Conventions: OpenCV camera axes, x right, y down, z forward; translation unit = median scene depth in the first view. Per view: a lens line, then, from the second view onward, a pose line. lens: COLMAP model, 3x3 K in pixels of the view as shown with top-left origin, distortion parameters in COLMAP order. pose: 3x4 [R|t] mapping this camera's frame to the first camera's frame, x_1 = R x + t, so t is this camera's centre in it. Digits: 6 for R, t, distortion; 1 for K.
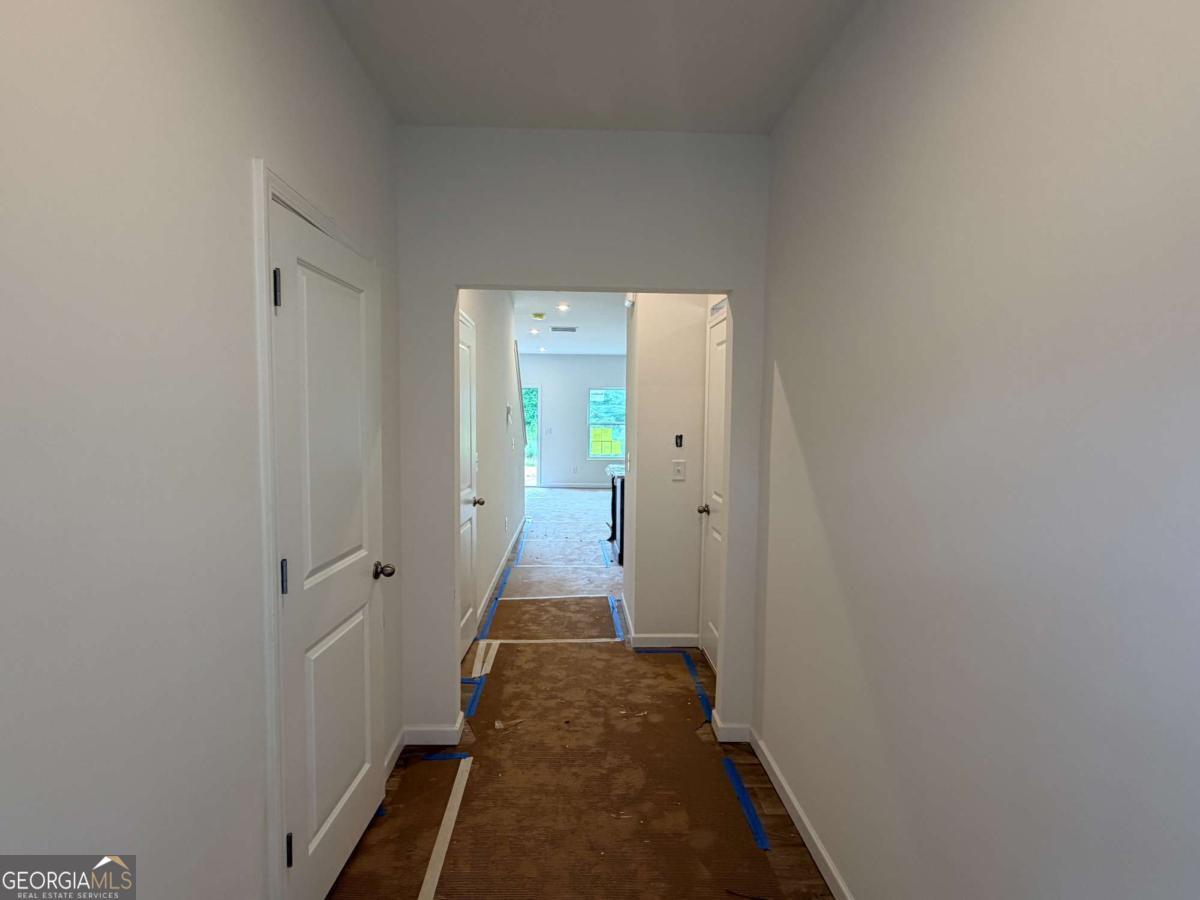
lens RADIAL K [[583.6, 0, 600.0], [0, 583.6, 450.0], [0, 0, 1]] dist [0.000446, -0.000164]
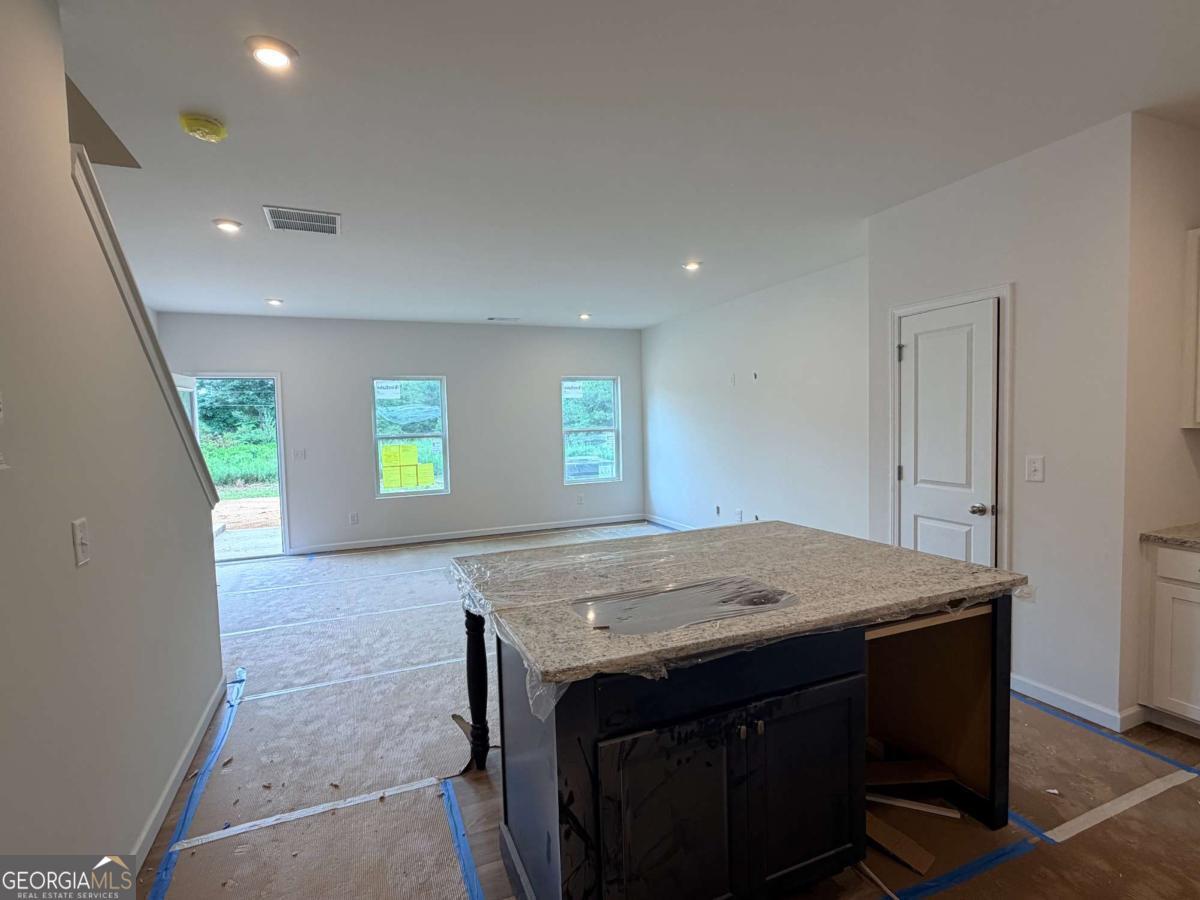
lens RADIAL K [[583.6, 0, 600.0], [0, 583.6, 450.0], [0, 0, 1]] dist [0.000446, -0.000164]
pose [[0.936247, -0.053445, 0.347255, -0.013692], [0.055500, 0.998451, 0.004034, -0.024423], [-0.346932, 0.015496, 0.937762, 0.409685]]
